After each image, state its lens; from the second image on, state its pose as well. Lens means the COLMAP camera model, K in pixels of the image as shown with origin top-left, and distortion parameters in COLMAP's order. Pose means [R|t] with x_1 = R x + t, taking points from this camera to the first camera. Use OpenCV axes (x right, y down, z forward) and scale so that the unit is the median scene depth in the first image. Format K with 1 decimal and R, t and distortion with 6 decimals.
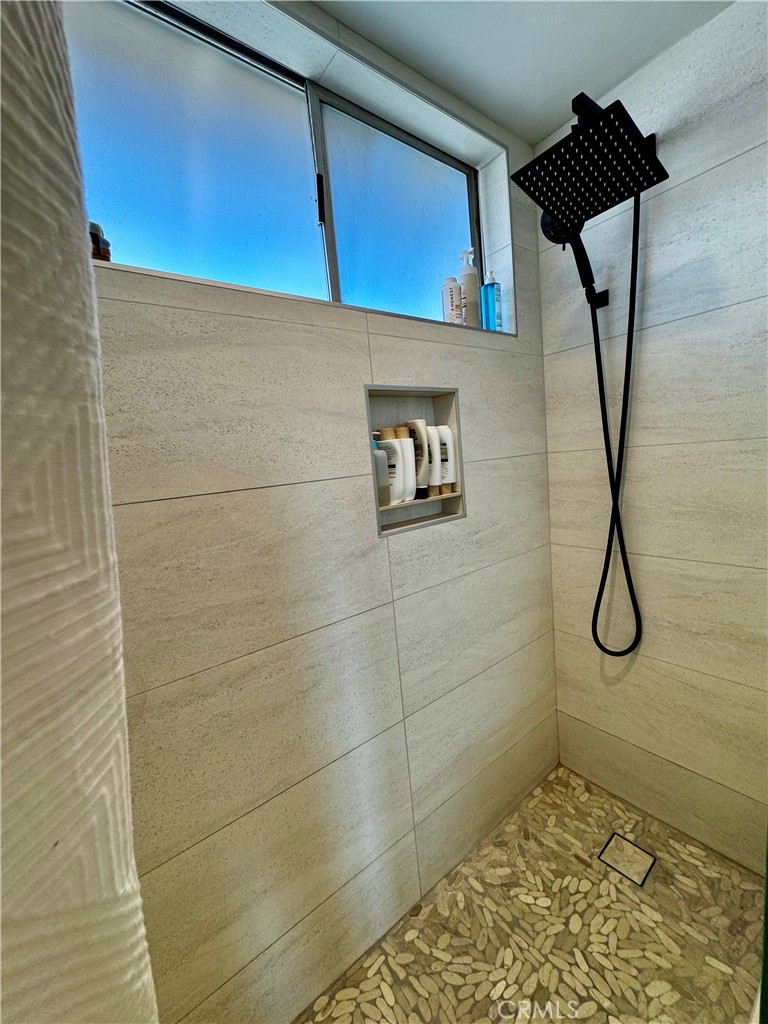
lens RADIAL K [[409.5, 0, 384.0], [0, 409.5, 512.0], [0, 0, 1]] dist [-0.003705, -0.000115]
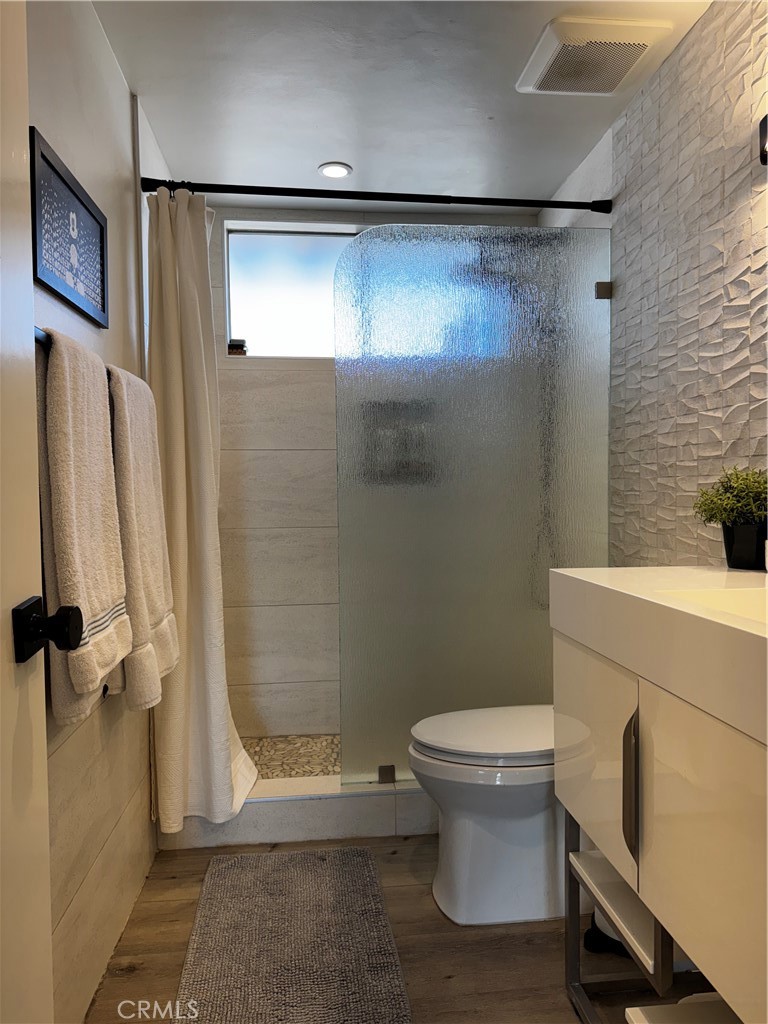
lens RADIAL K [[723.5, 0, 386.7], [0, 723.5, 518.4], [0, 0, 1]] dist [0.091112, -0.119801]
pose [[0.849423, 0.105380, -0.517084, 2.074991], [-0.138472, 0.990033, -0.025704, 0.323436], [0.509222, 0.093435, 0.855548, -1.928076]]
